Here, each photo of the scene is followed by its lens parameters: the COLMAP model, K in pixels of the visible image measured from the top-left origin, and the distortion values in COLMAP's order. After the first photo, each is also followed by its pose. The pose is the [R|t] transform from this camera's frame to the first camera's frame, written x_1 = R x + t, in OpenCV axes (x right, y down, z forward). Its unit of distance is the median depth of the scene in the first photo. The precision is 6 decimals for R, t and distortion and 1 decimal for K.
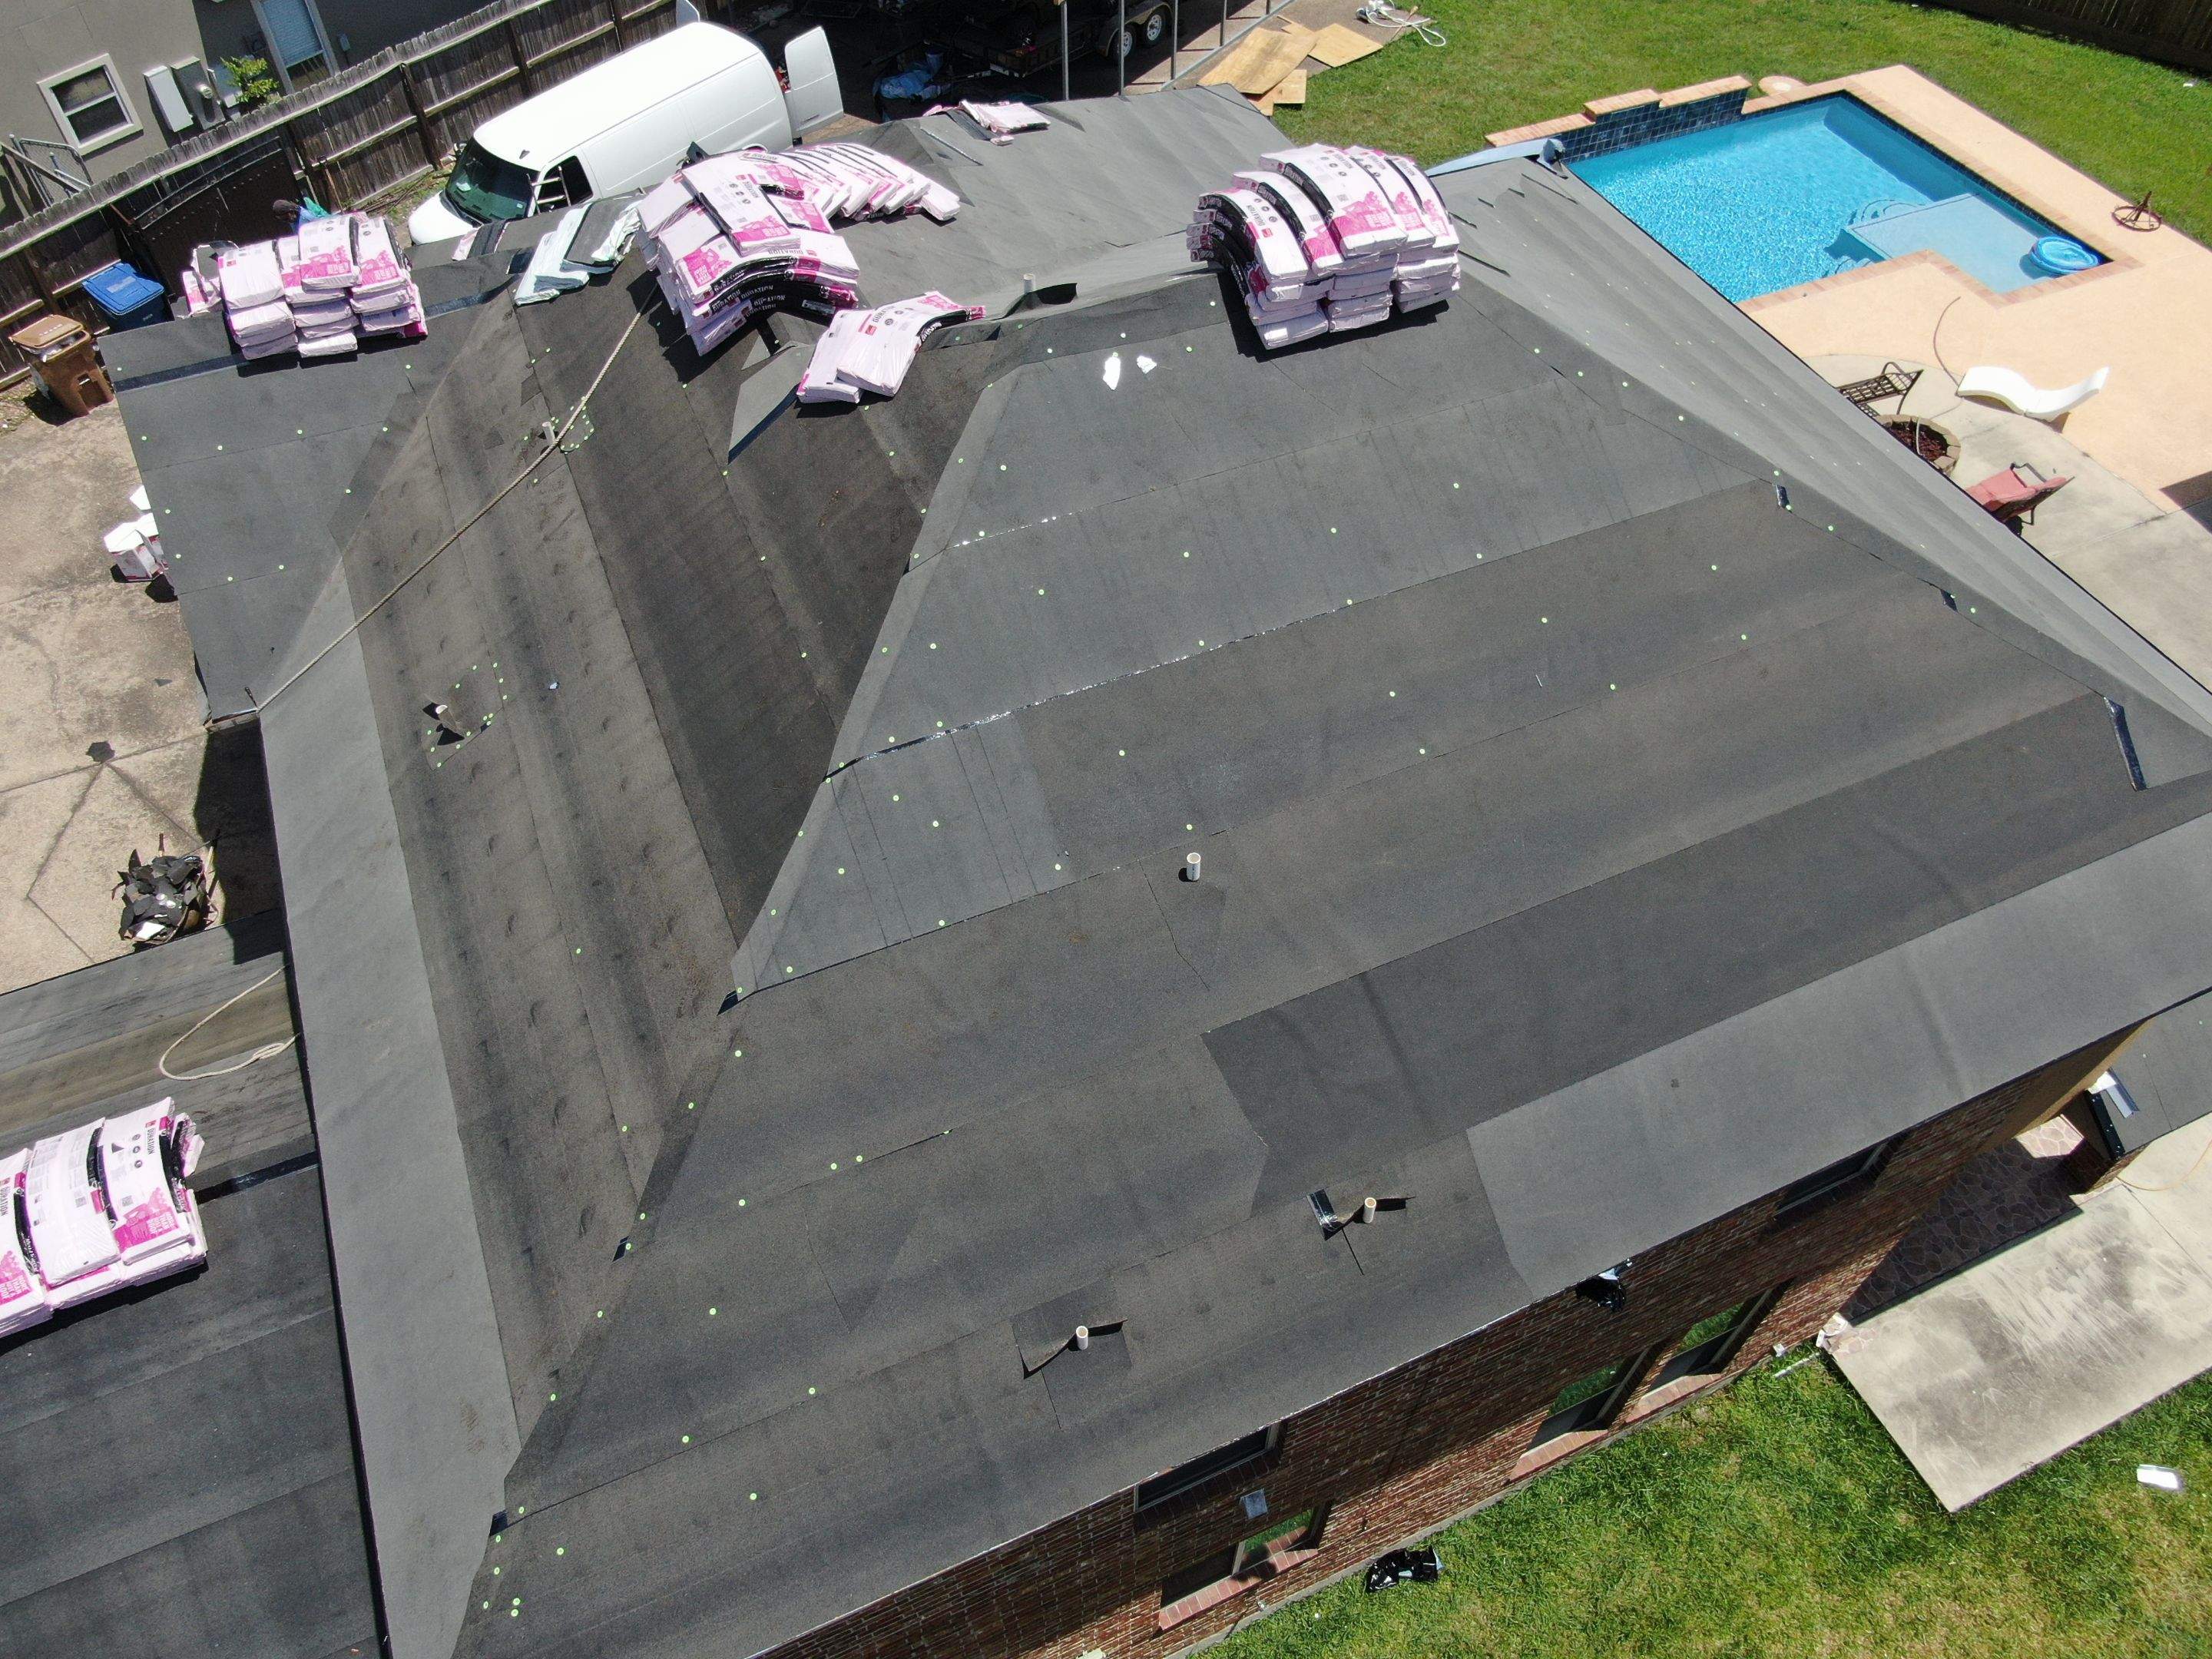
lens RADIAL K [[1584.7, 0, 1104.8], [0, 1584.7, 825.3], [0, 0, 1]] dist [-0.013302, 0.005856]
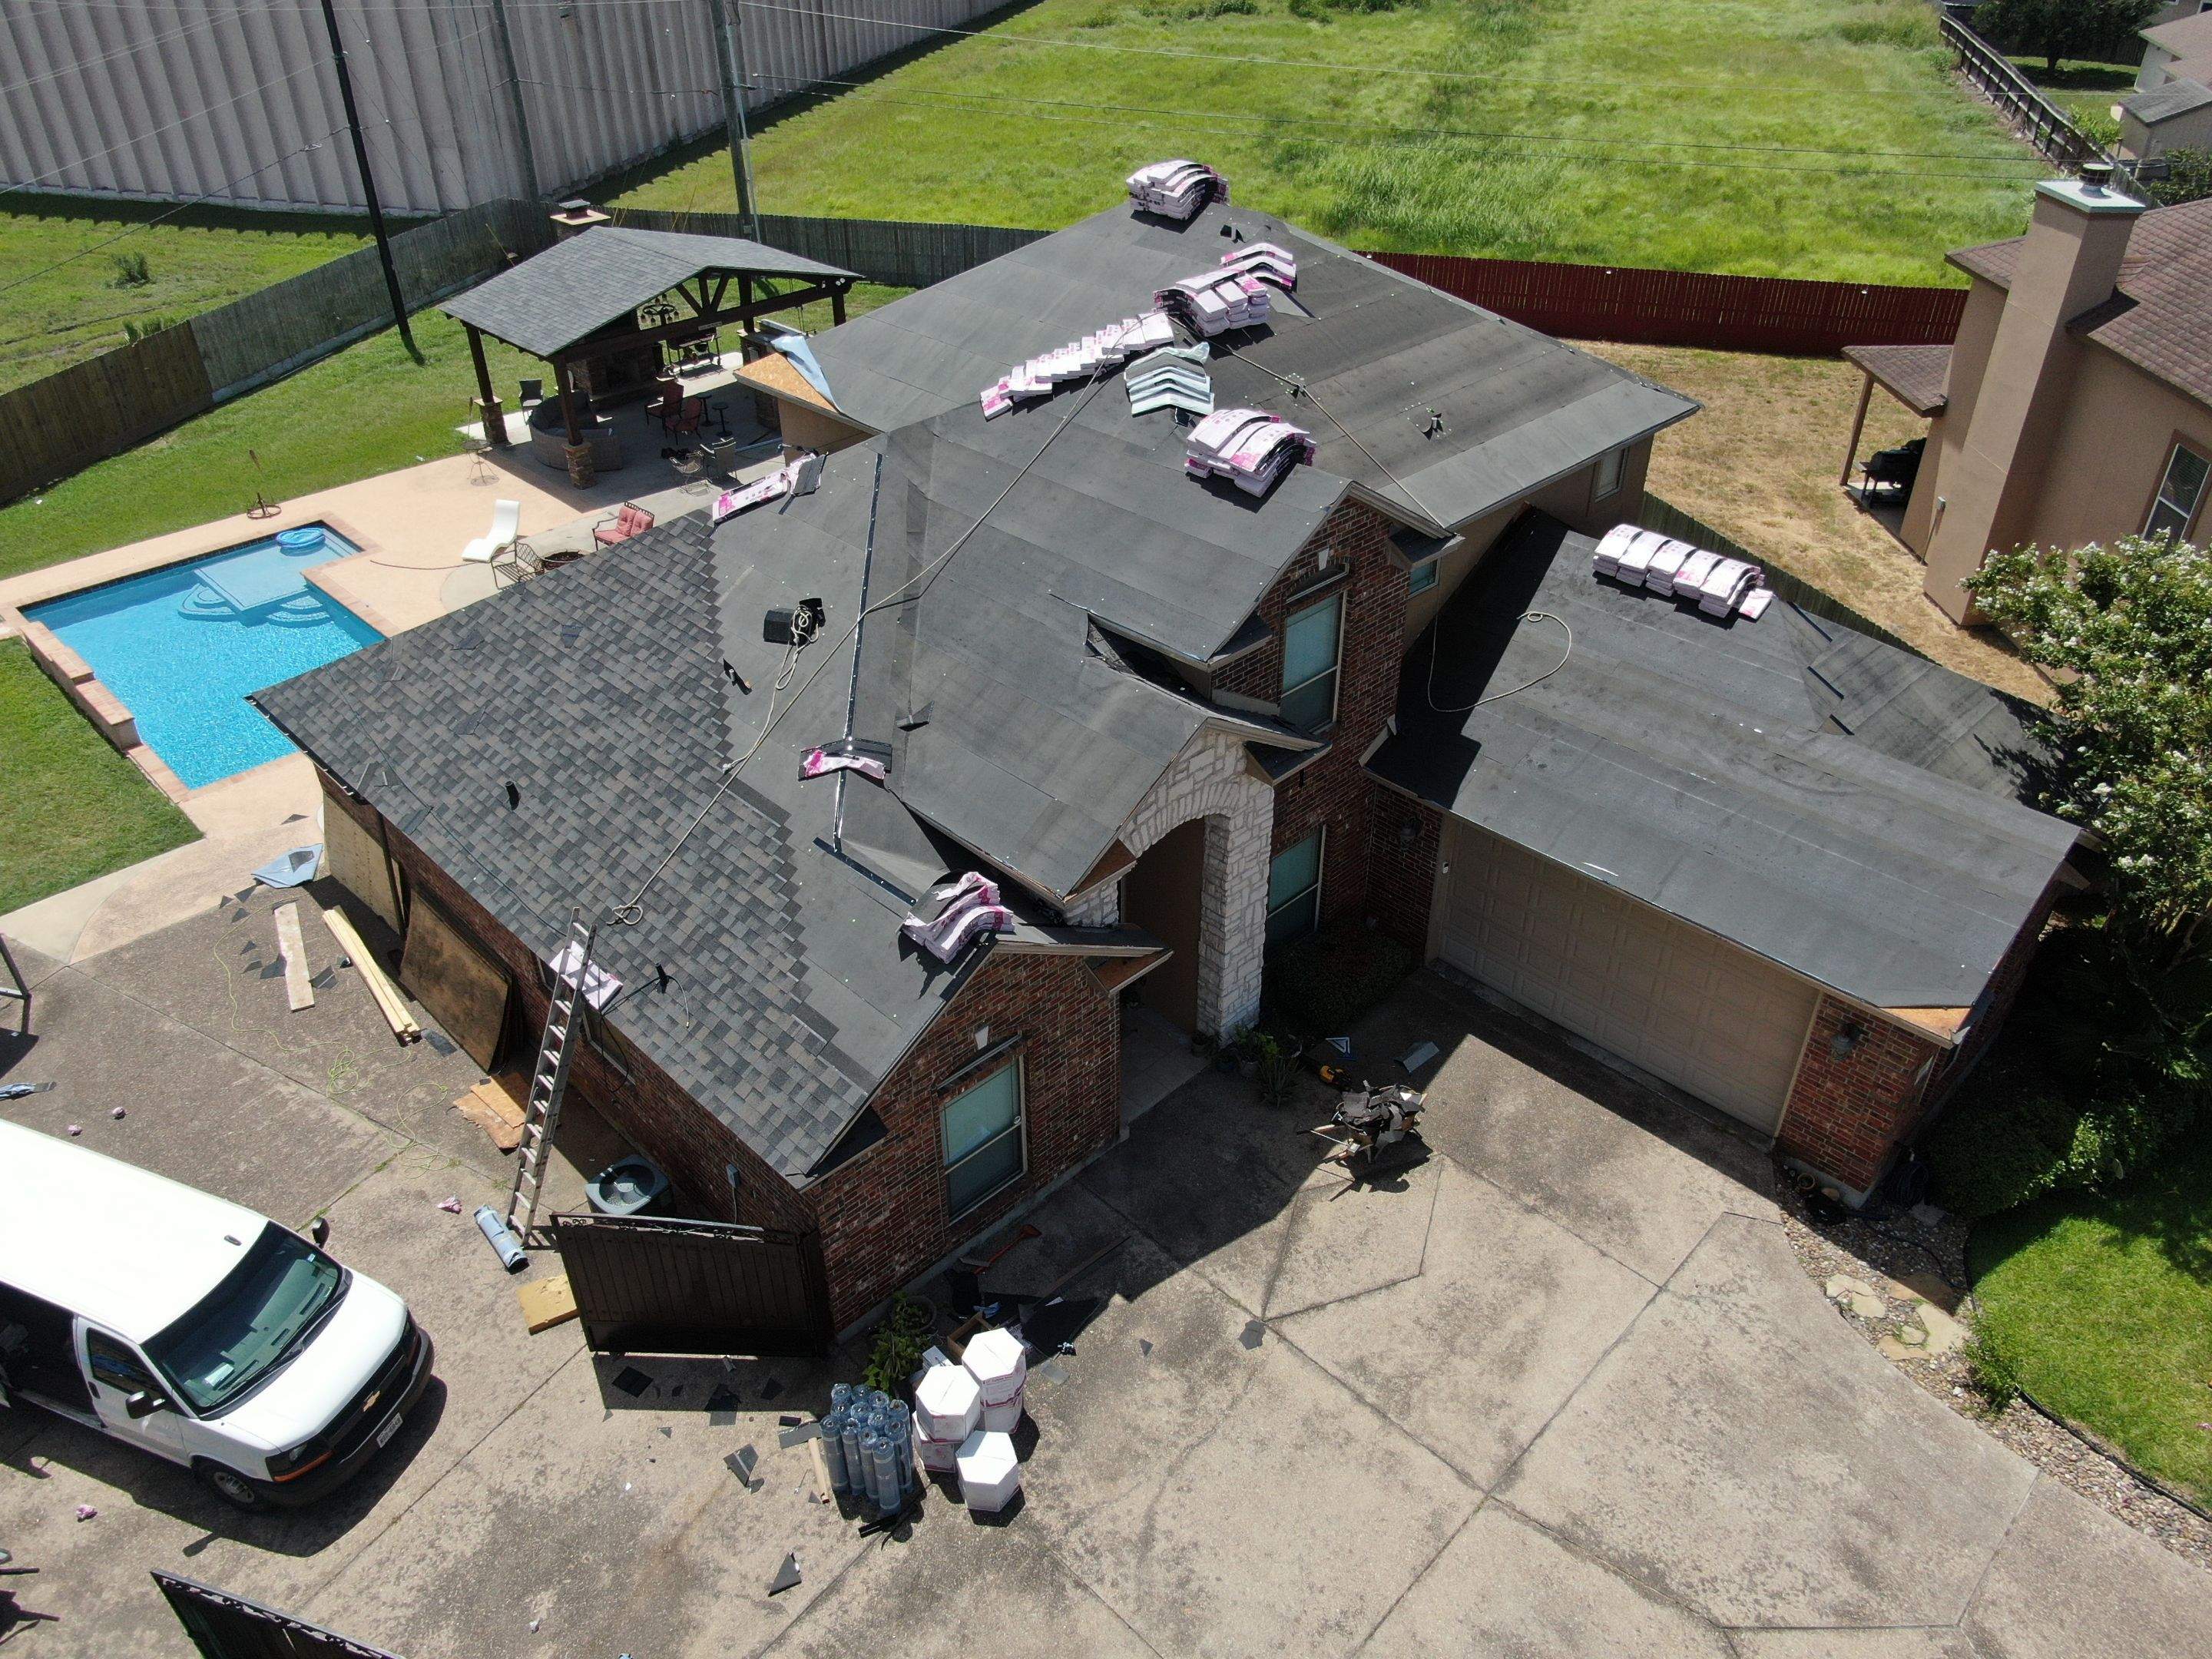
lens RADIAL K [[1595.2, 0, 1106.5], [0, 1595.2, 827.8], [0, 0, 1]] dist [-0.020465, 0.014457]
pose [[-0.354820, -0.523060, 0.774927, -2.314280], [0.722684, 0.372411, 0.582269, -1.517580], [-0.593153, 0.766628, 0.245868, 1.144054]]
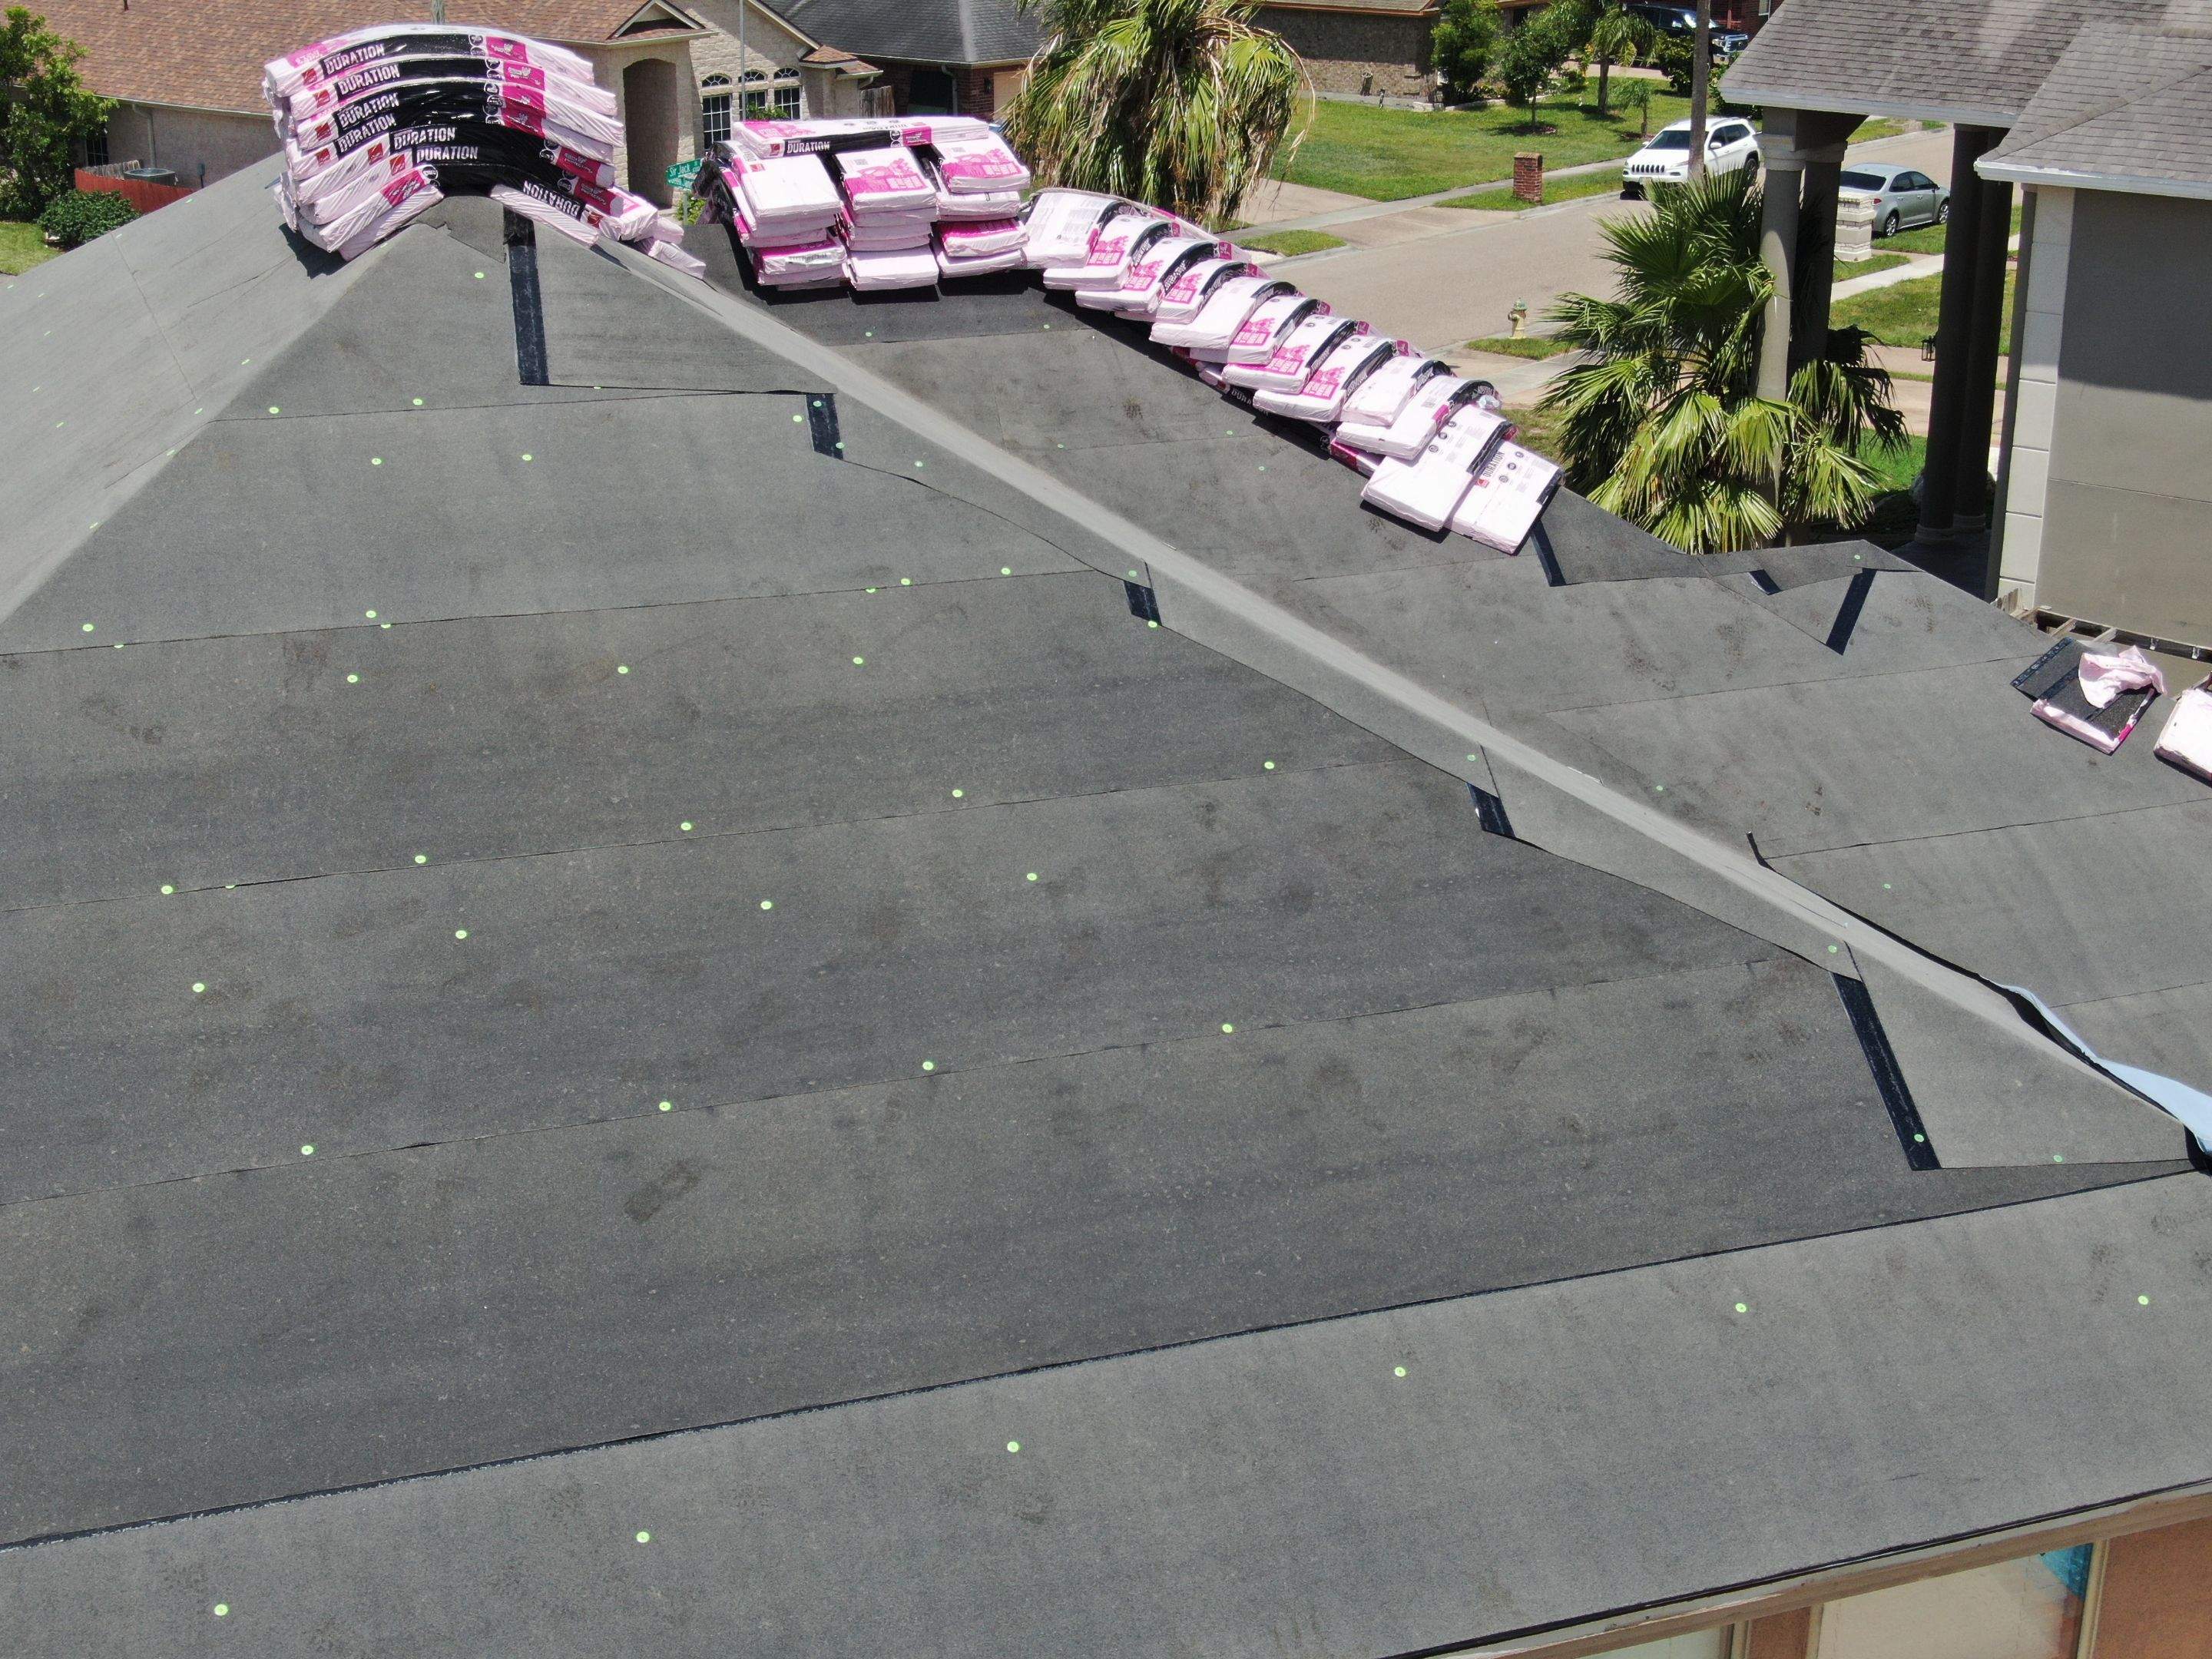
lens RADIAL K [[3129.1, 0, 1103.7], [0, 3129.1, 843.0], [0, 0, 1]] dist [0.335186, -1.840501]
pose [[-0.054101, 0.330067, -0.942406, 1.263697], [-0.770413, 0.586619, 0.249684, -0.661903], [0.635246, 0.739550, 0.222551, 1.003360]]
